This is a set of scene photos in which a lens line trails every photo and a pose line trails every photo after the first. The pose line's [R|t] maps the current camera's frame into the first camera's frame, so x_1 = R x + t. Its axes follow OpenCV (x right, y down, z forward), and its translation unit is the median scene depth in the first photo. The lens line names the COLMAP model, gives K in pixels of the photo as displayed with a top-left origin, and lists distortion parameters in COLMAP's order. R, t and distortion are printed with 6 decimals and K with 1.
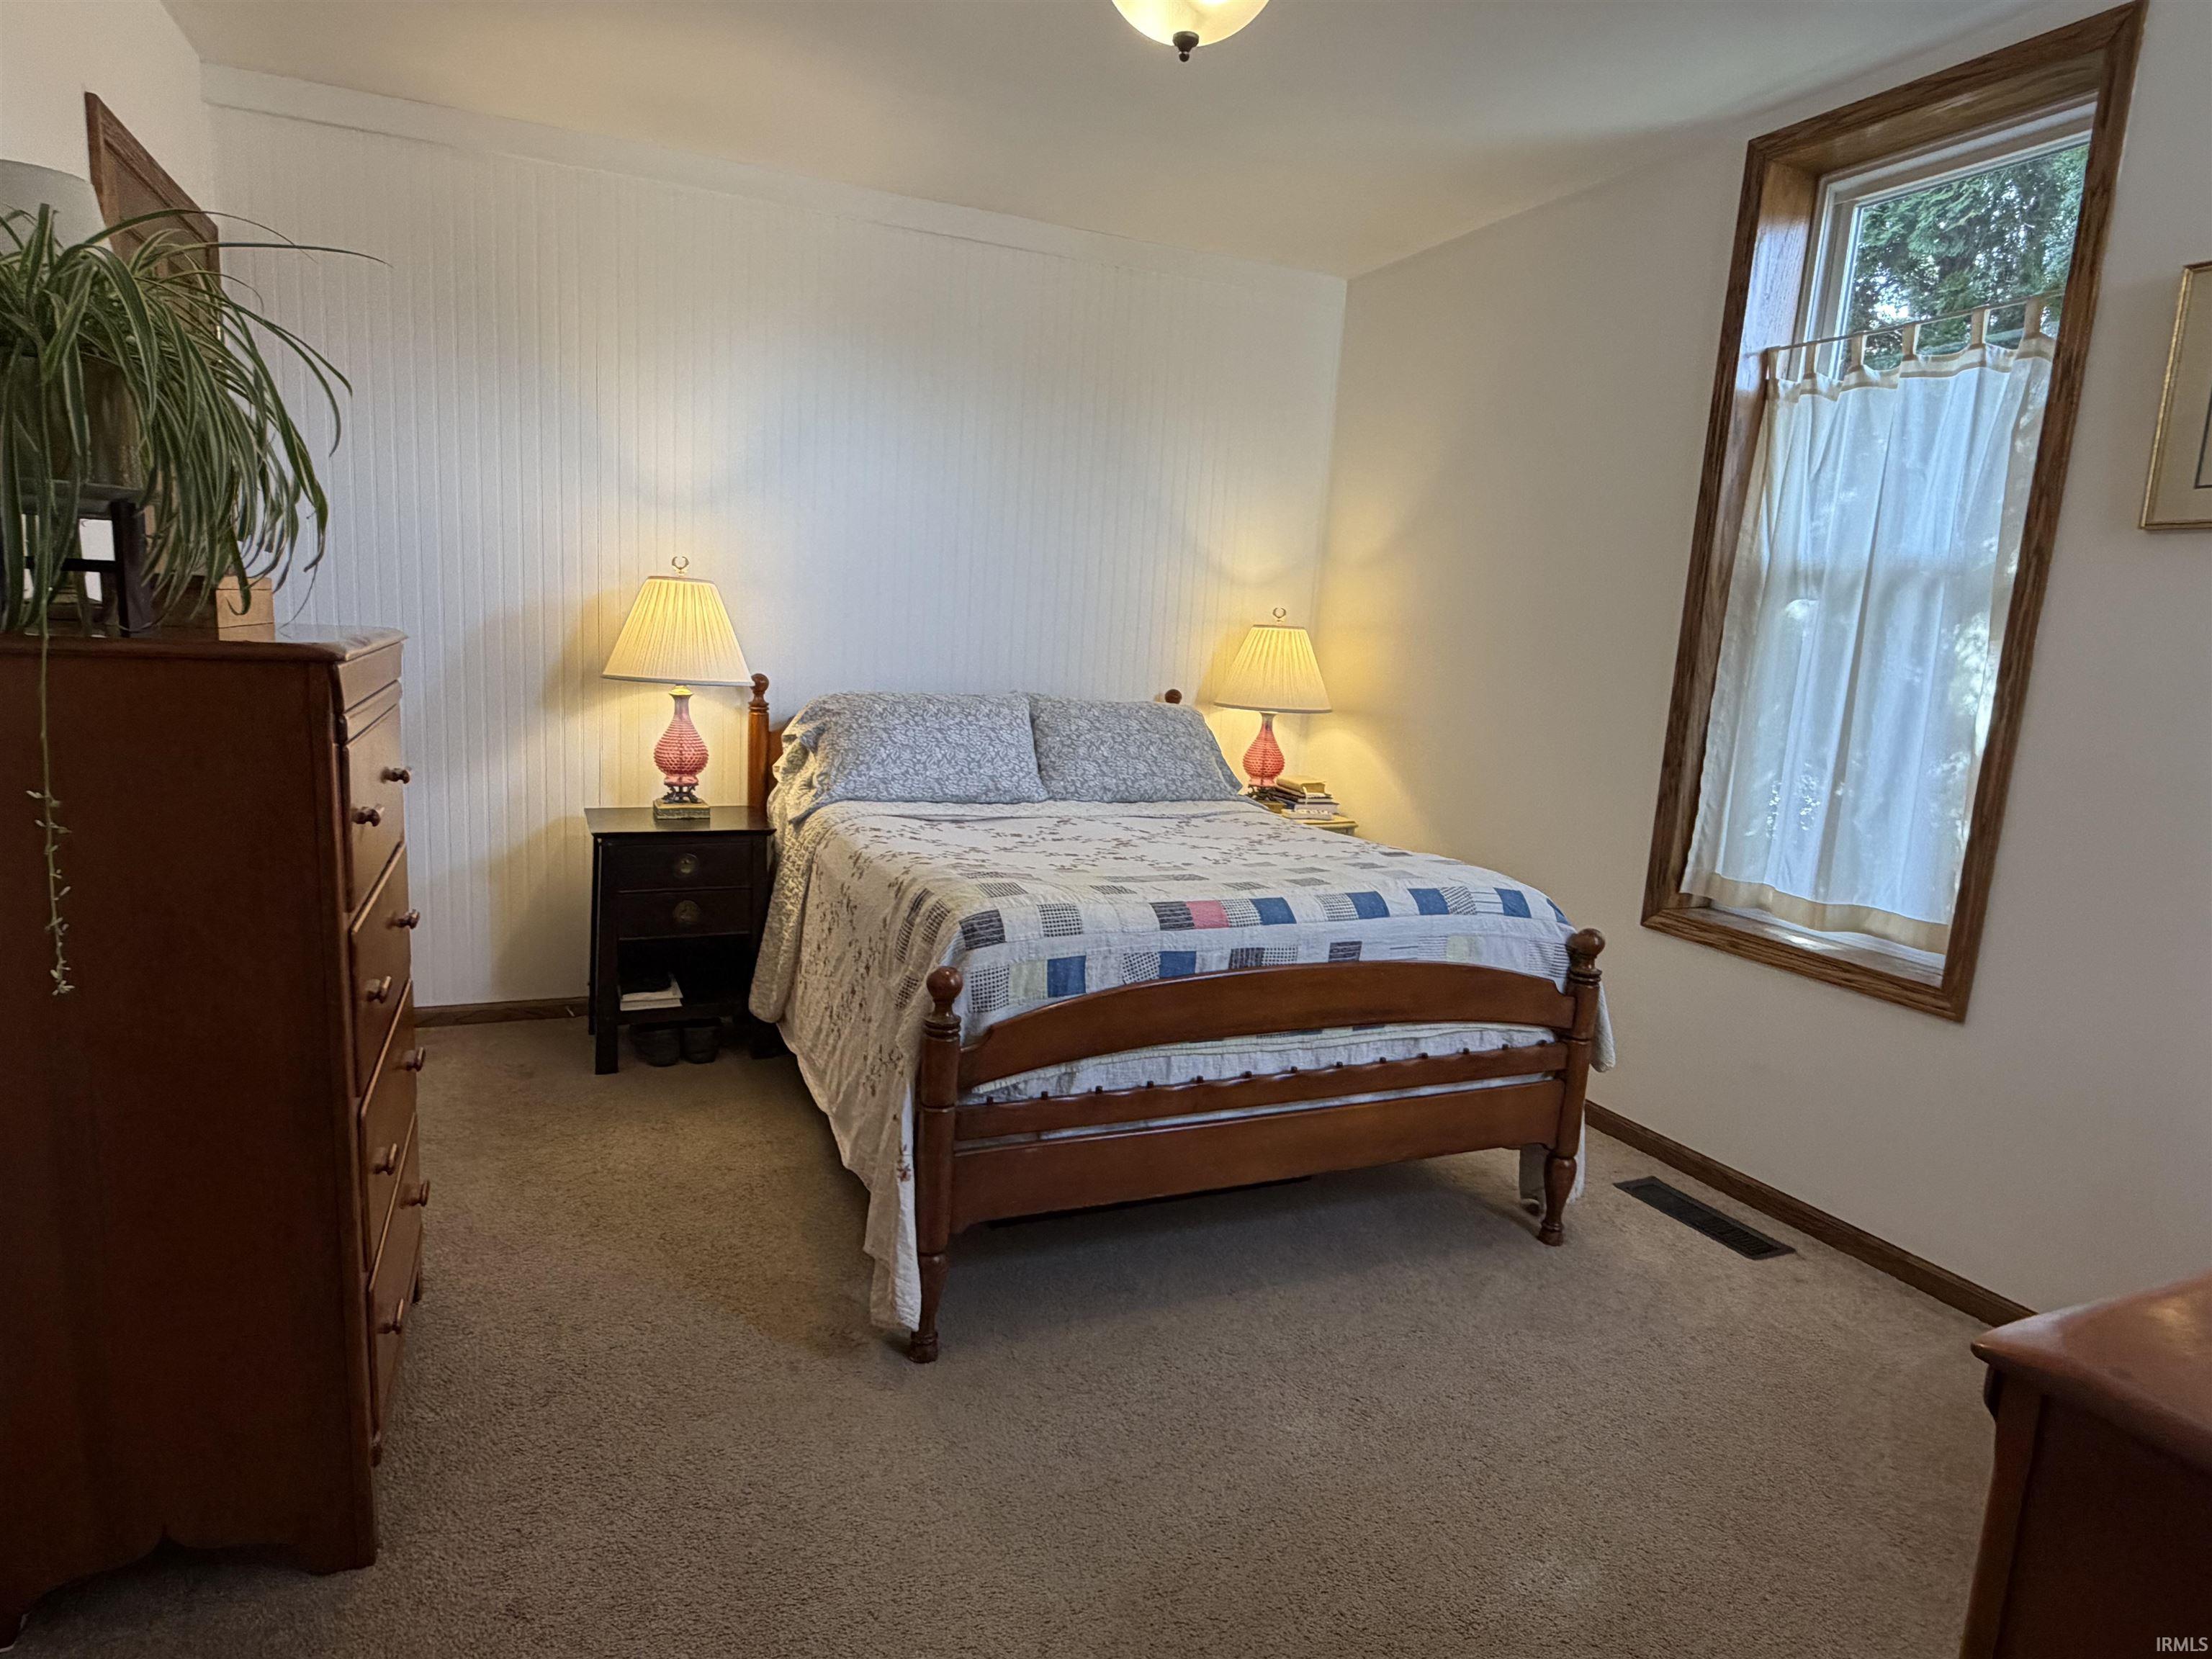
lens RADIAL K [[1223.2, 0, 1106.0], [0, 1223.2, 829.5], [0, 0, 1]] dist [0.002839, 0.000144]
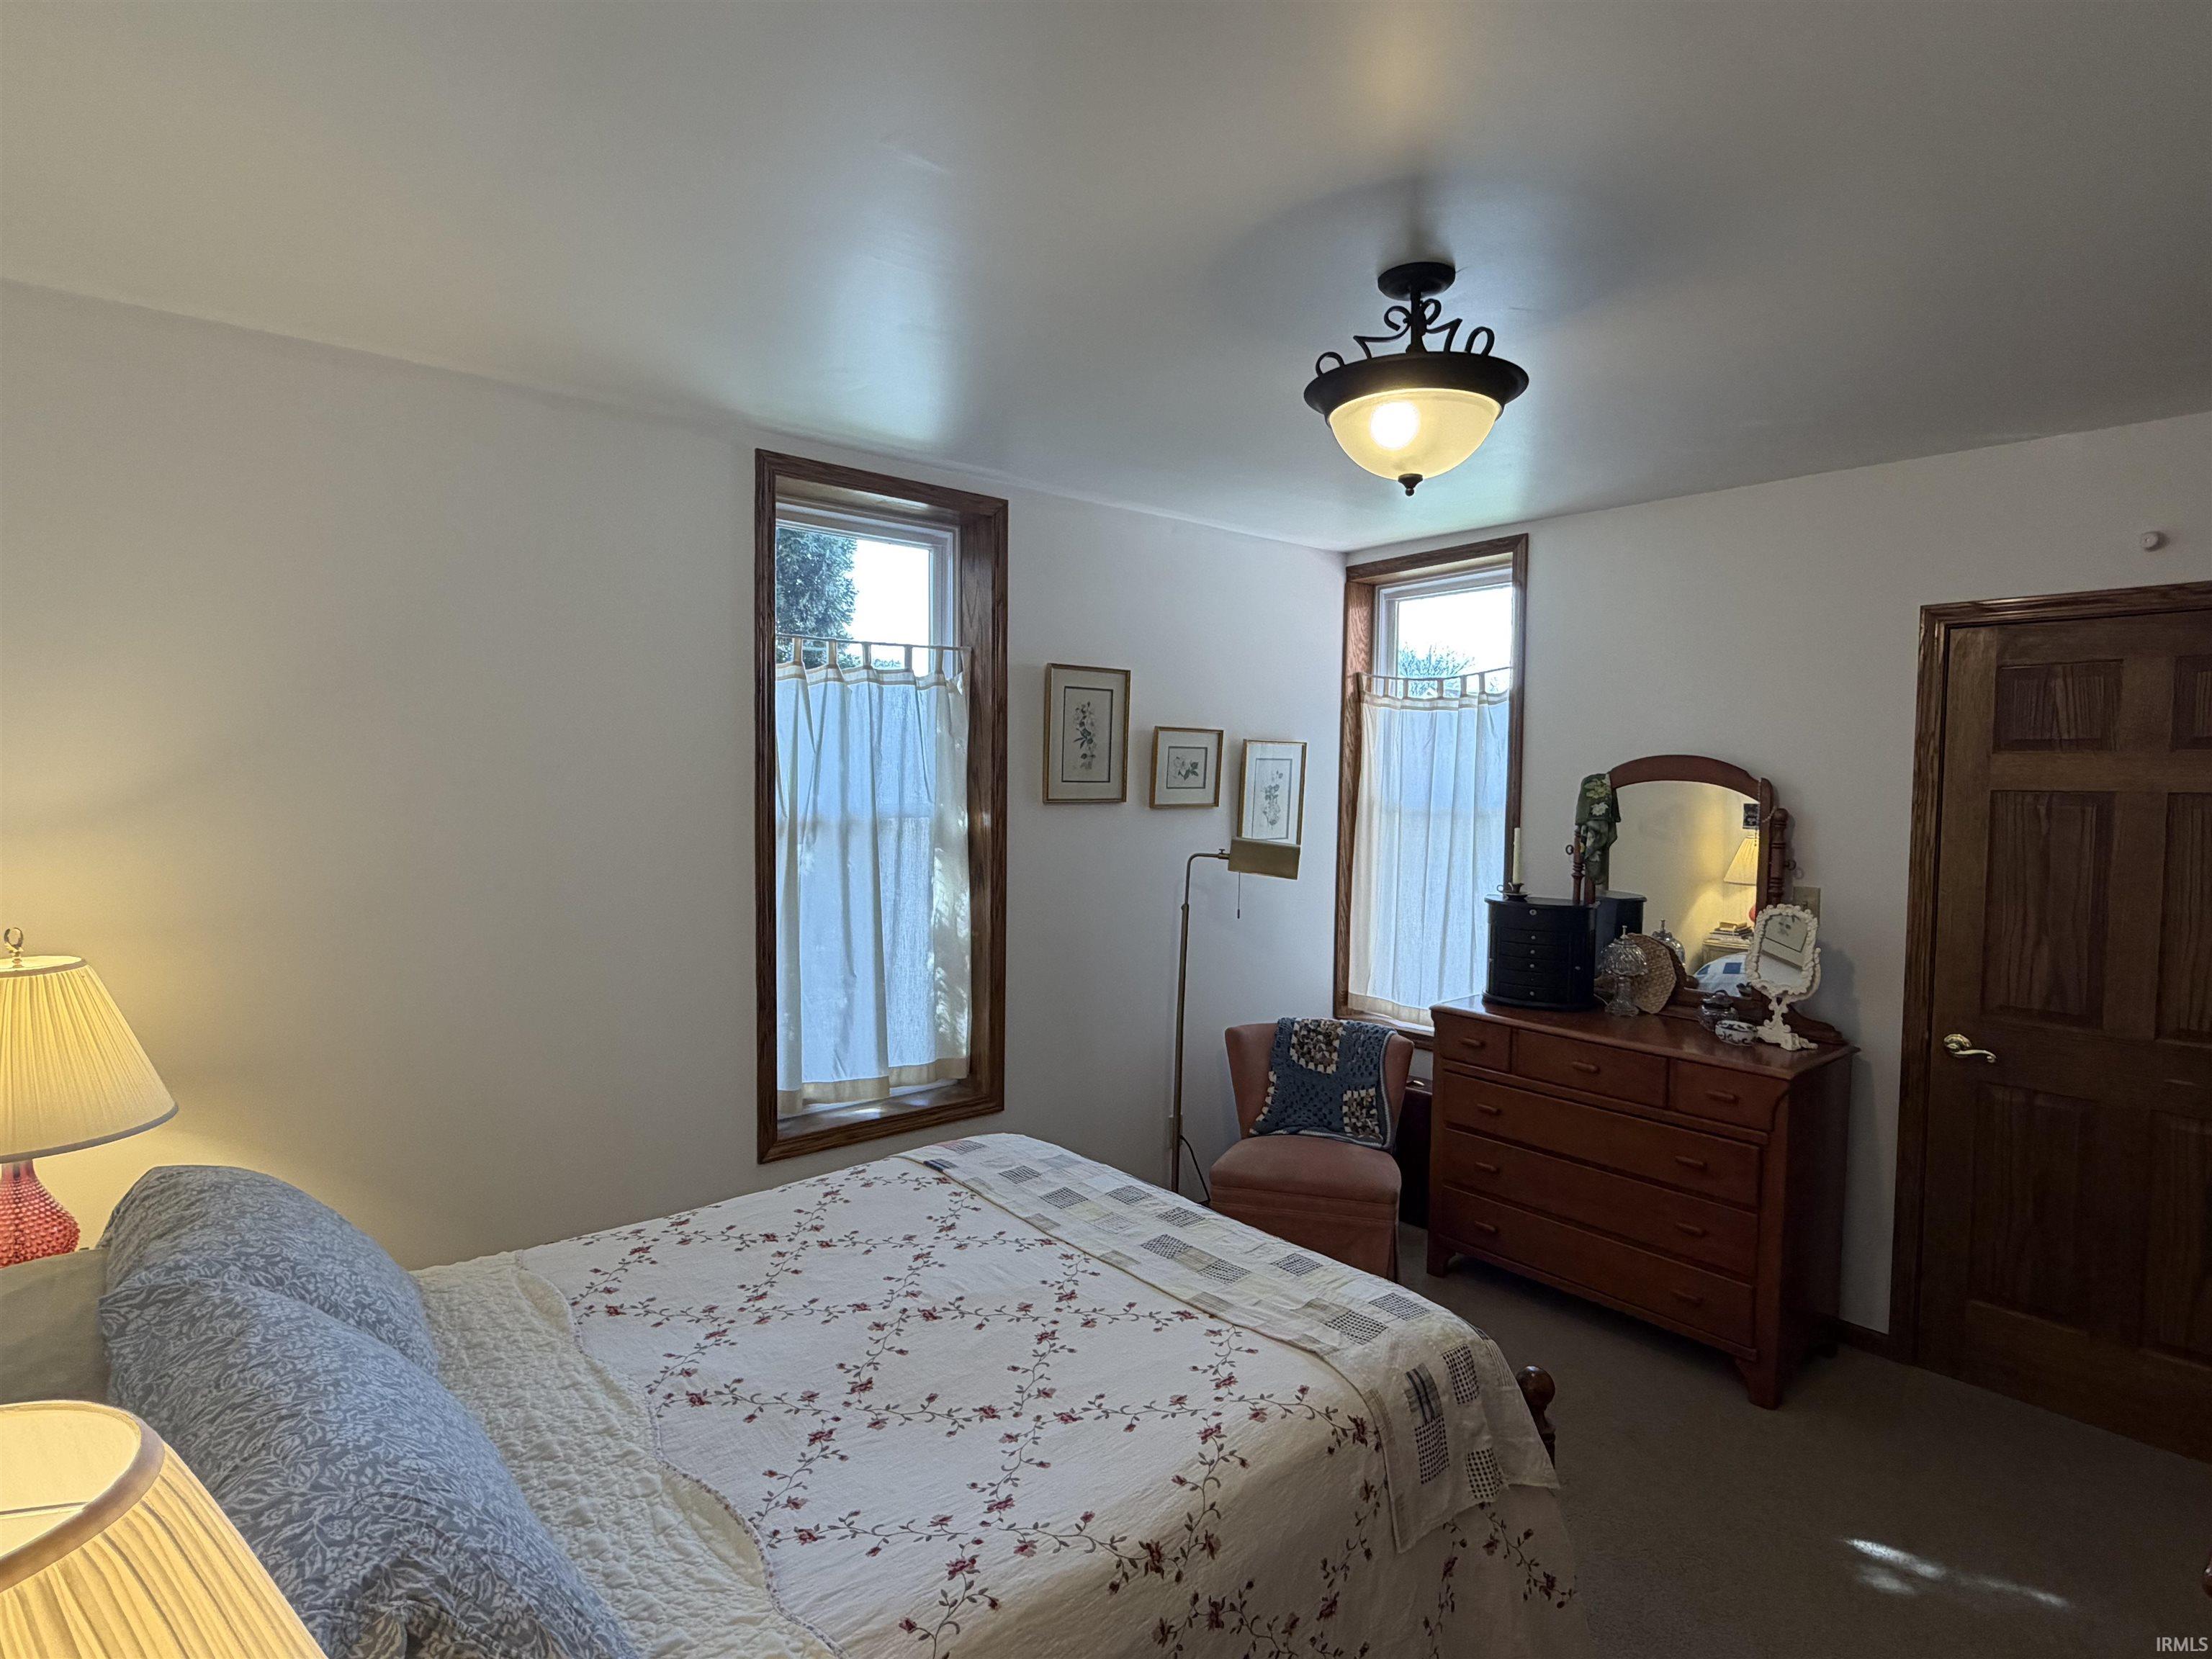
lens RADIAL K [[1167.6, 0, 1106.0], [0, 1167.6, 829.5], [0, 0, 1]] dist [-0.003358, -0.002095]
pose [[-0.282099, -0.106376, 0.953470, -0.631005], [0.133401, 0.979830, 0.148786, -0.348420], [-0.950065, 0.169166, -0.262218, 1.065940]]
